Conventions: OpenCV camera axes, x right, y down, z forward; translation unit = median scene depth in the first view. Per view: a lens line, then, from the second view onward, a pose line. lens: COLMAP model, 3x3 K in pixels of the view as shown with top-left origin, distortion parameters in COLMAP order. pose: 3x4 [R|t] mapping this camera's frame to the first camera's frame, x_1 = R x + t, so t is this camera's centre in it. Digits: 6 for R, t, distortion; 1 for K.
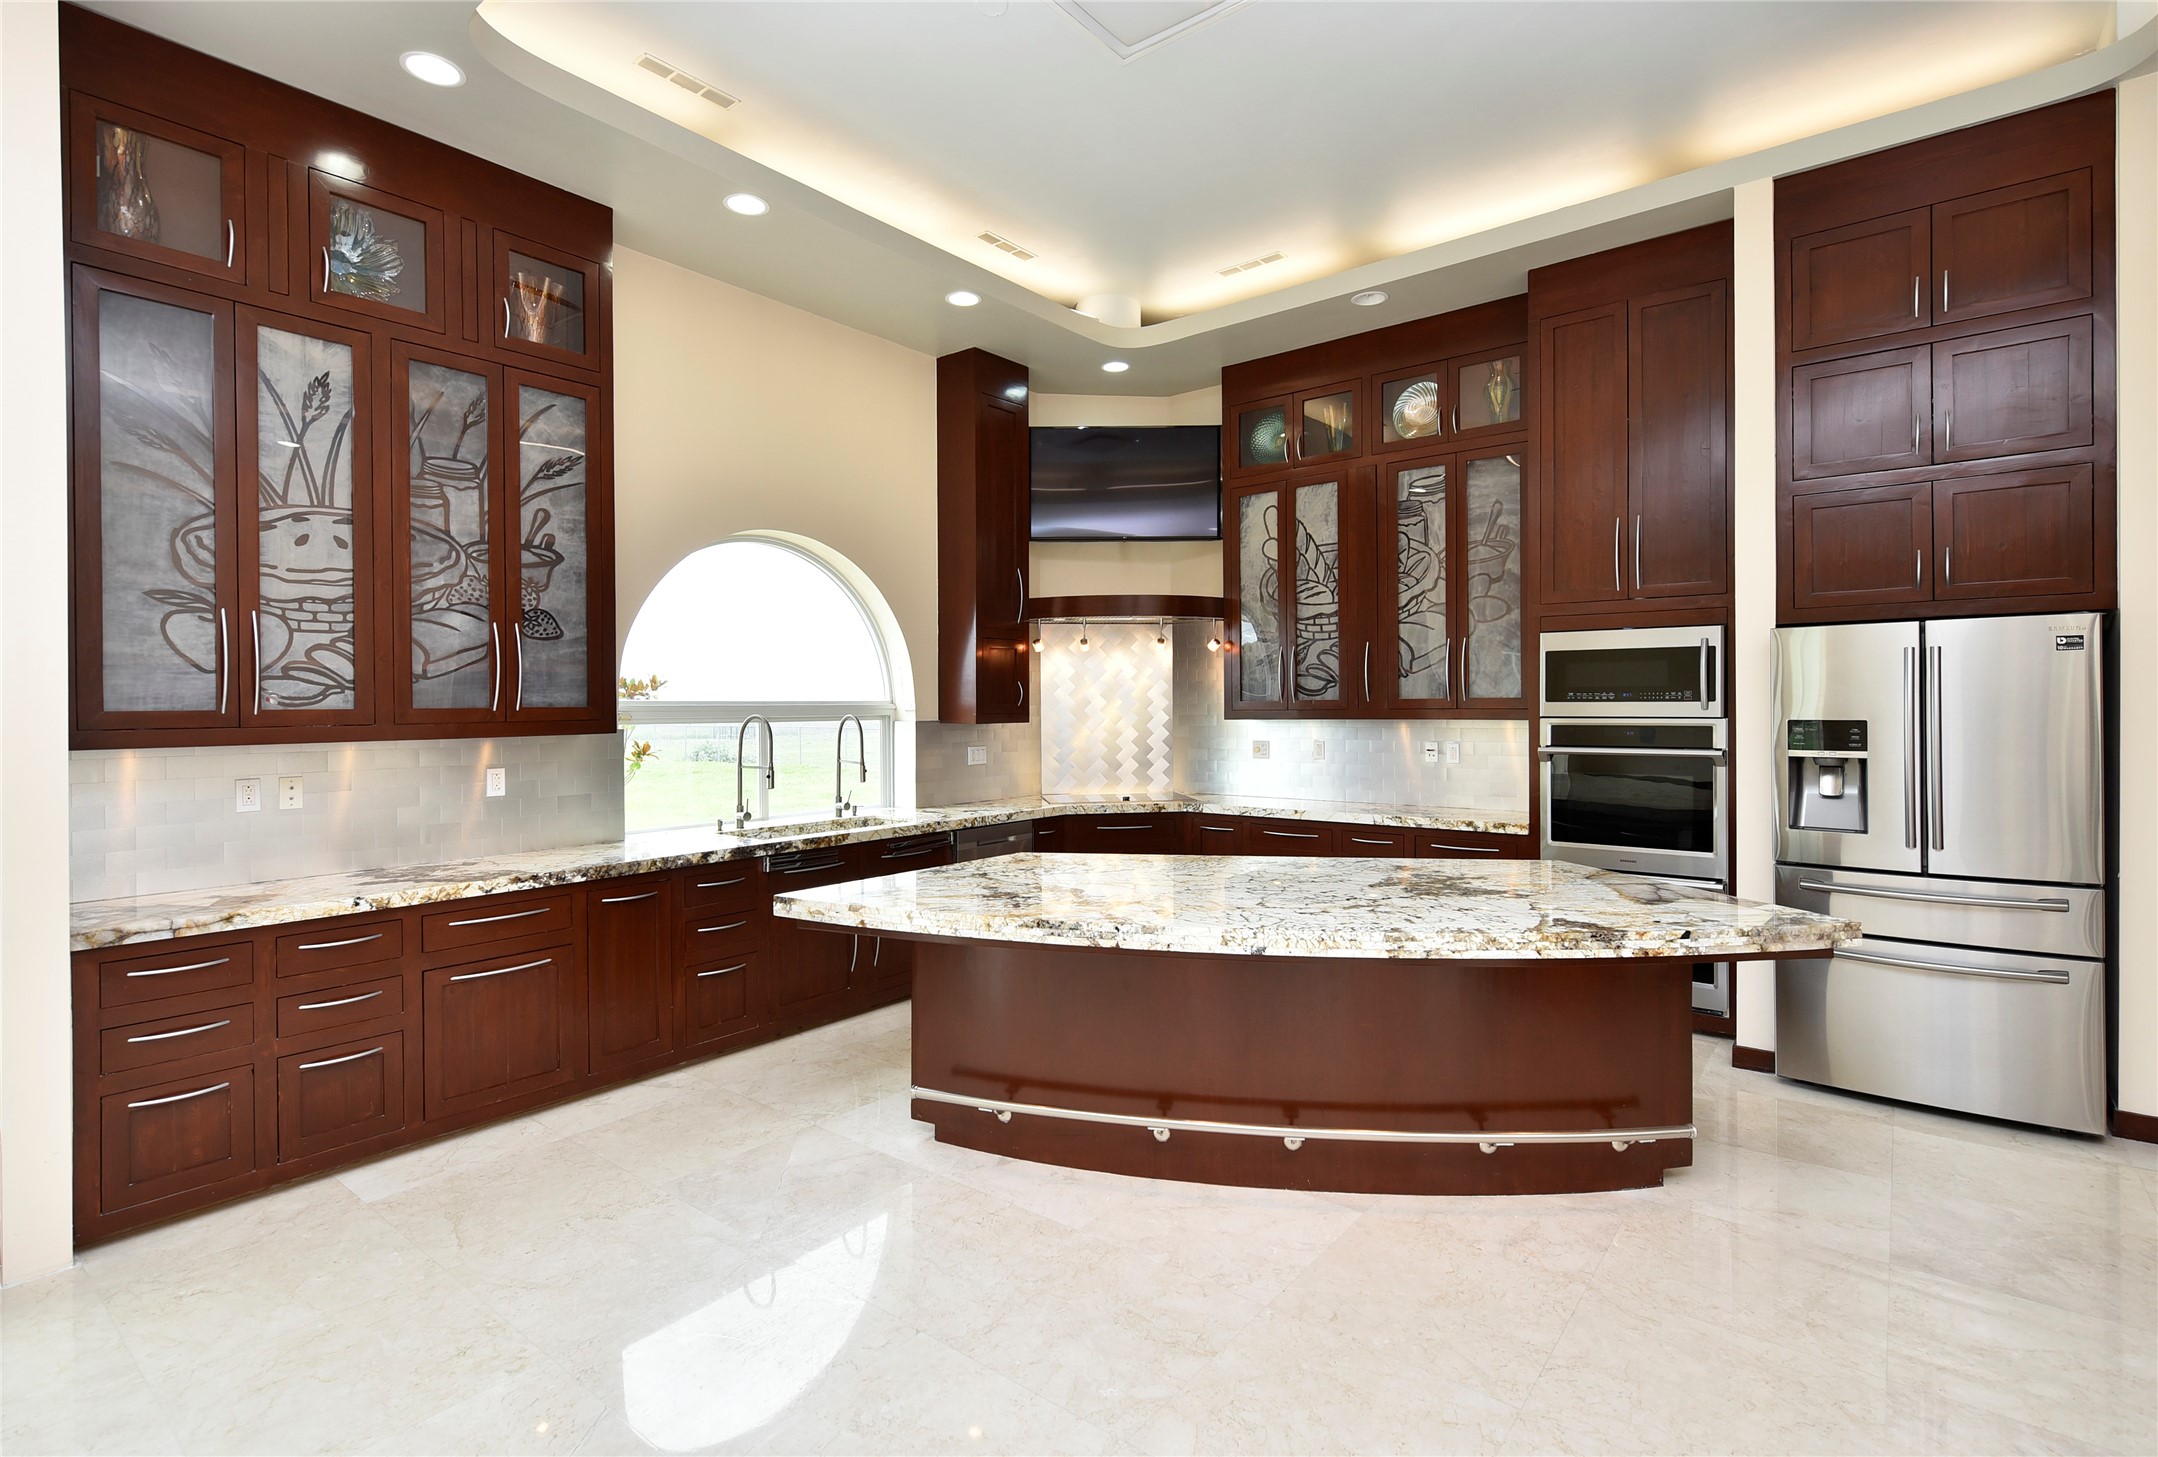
lens RADIAL K [[1029.7, 0, 1070.2], [0, 1029.7, 707.1], [0, 0, 1]] dist [0.004694, -0.002833]
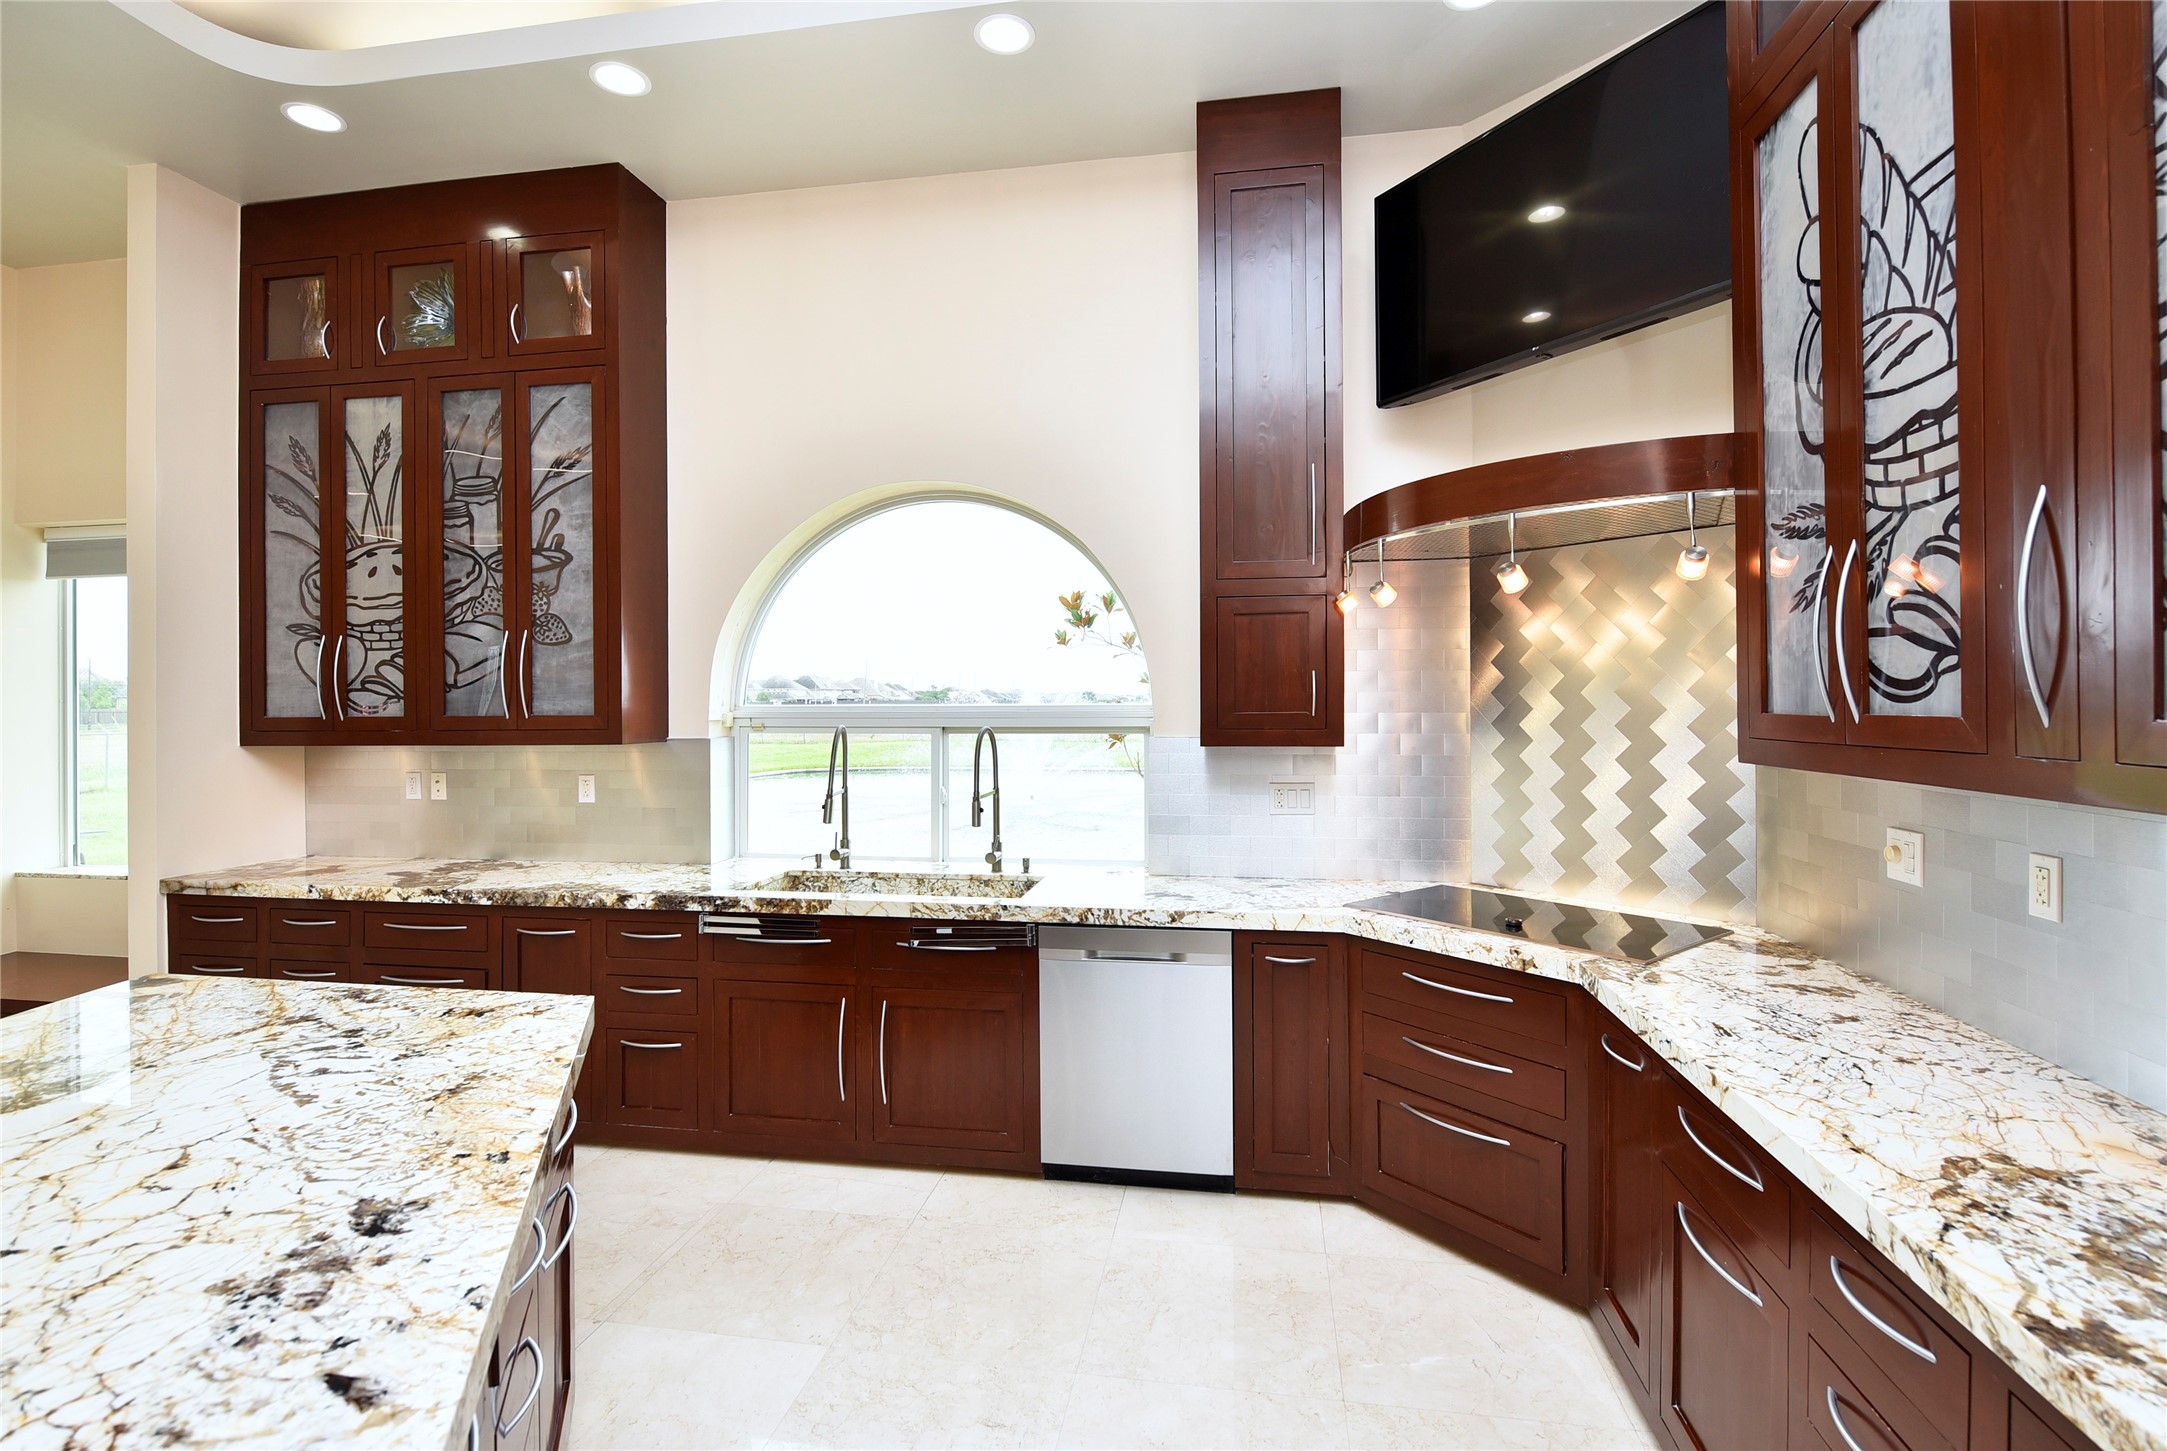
lens RADIAL K [[1016.6, 0, 1083.5], [0, 1016.6, 696.0], [0, 0, 1]] dist [-0.004319, -0.000581]
pose [[0.484989, 0.001036, -0.874520, 0.580531], [0.000344, 0.999999, 0.001376, -0.019961], [0.874520, -0.000968, 0.484988, 1.015425]]
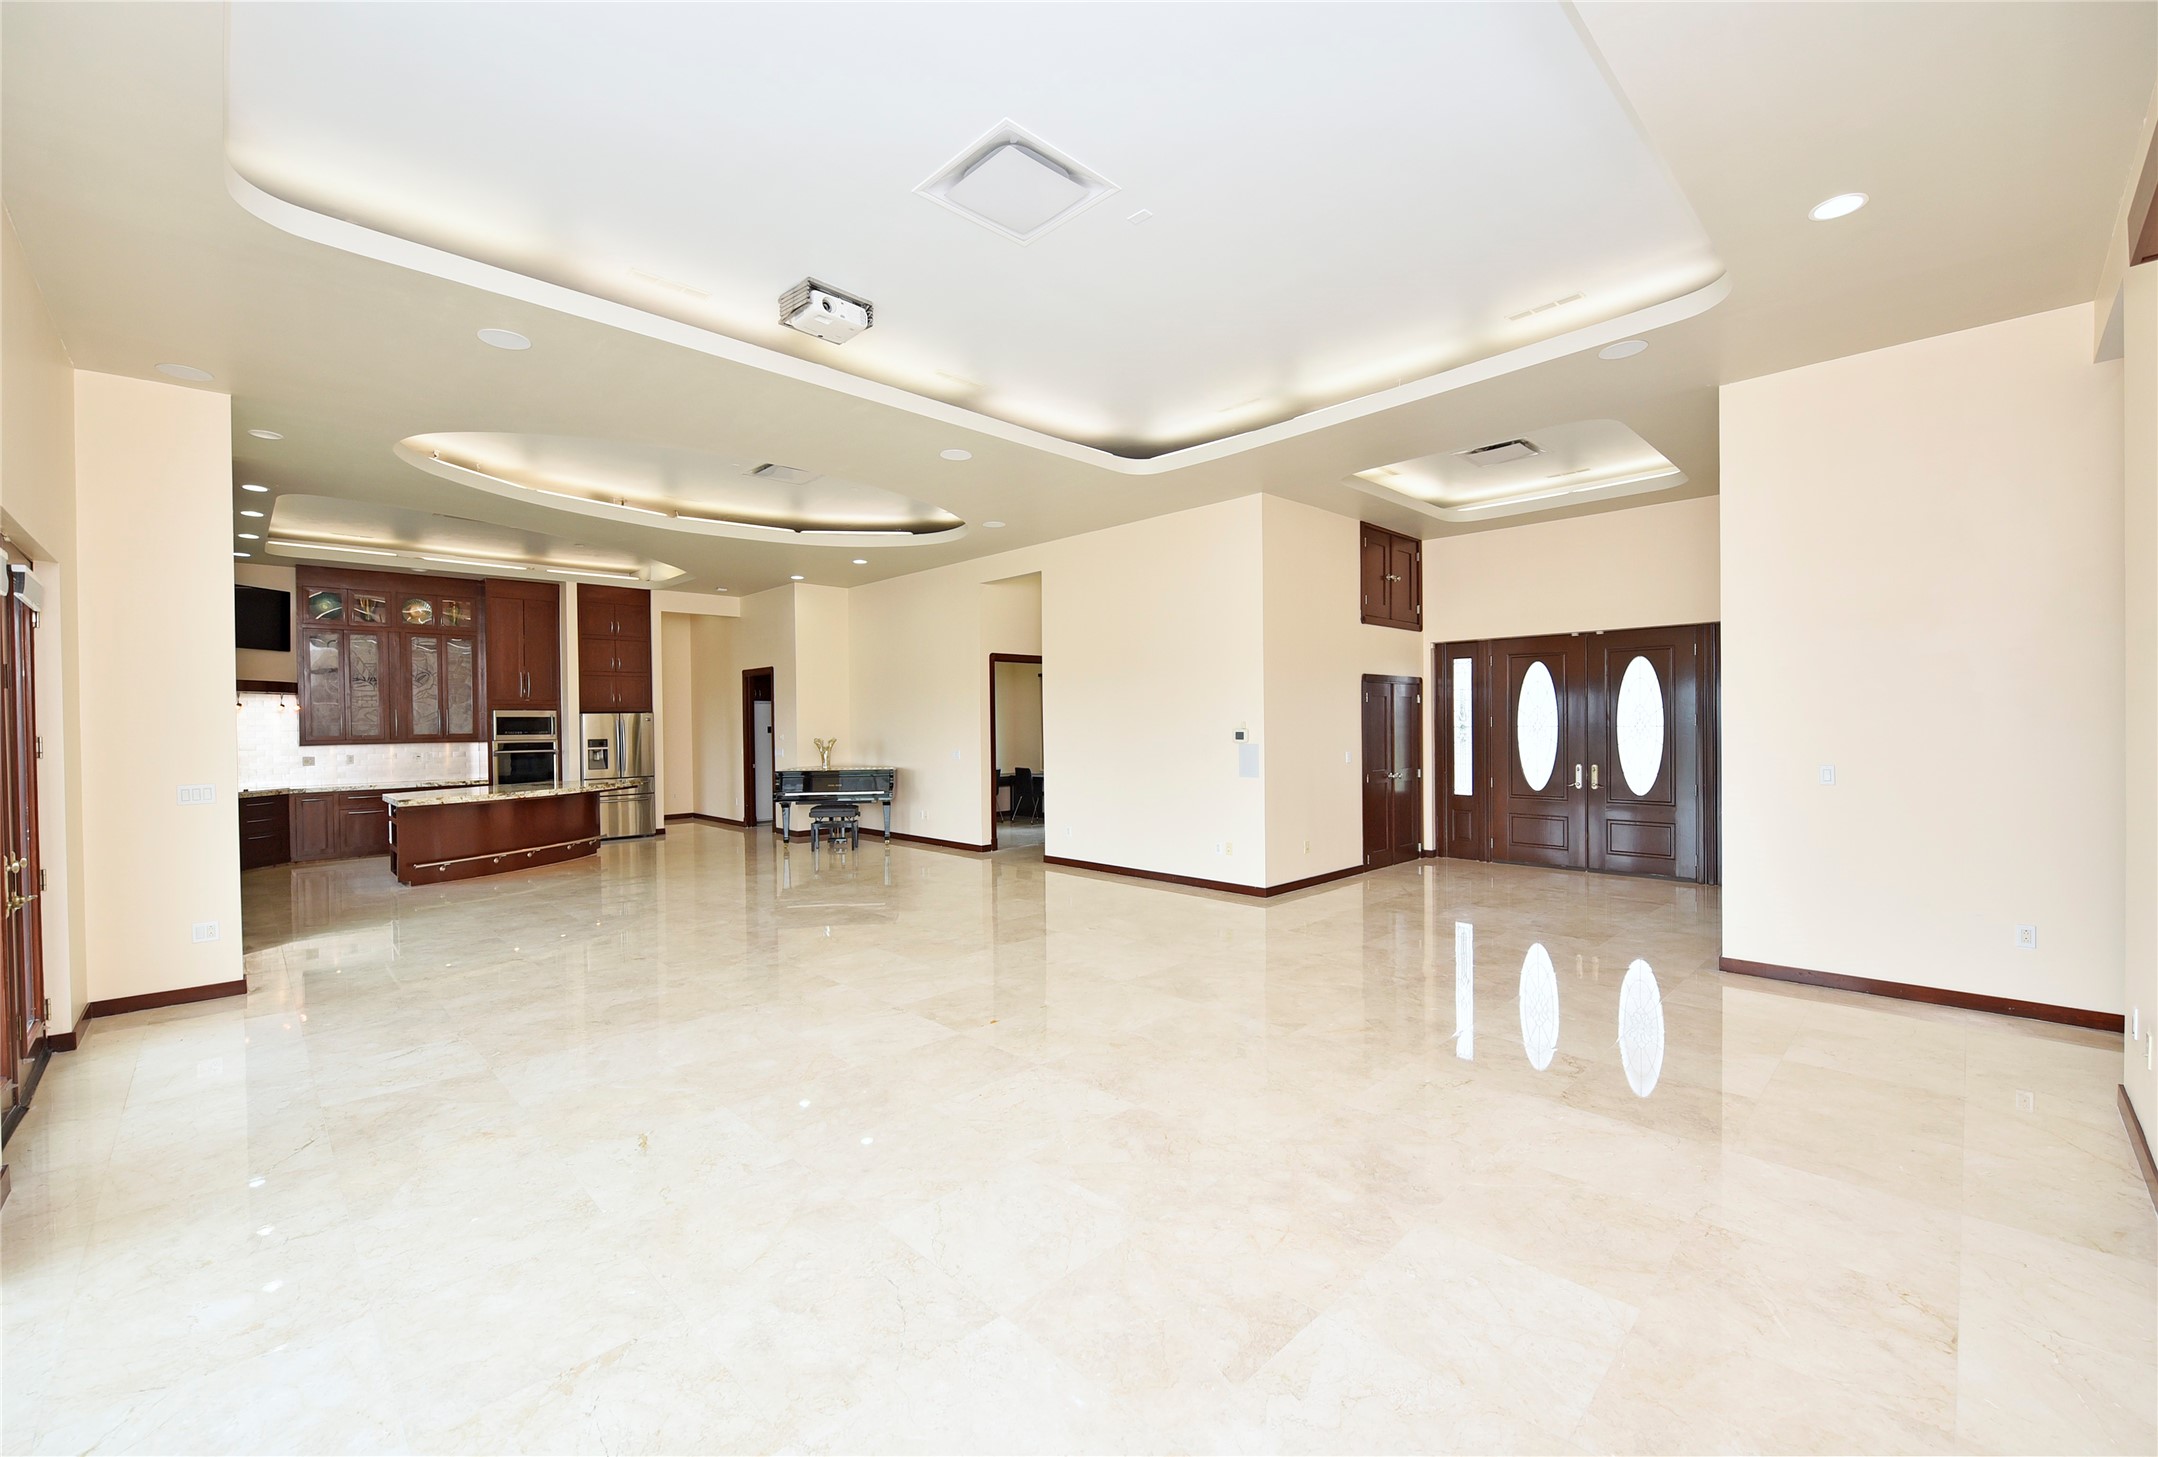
lens RADIAL K [[895.4, 0, 1097.1], [0, 895.4, 723.3], [0, 0, 1]] dist [-0.006988, -0.000613]
pose [[0.114284, 0.000993, 0.993448, -2.208091], [0.011492, 0.999931, -0.002322, -0.016034], [-0.993382, 0.011682, 0.114265, -1.126891]]
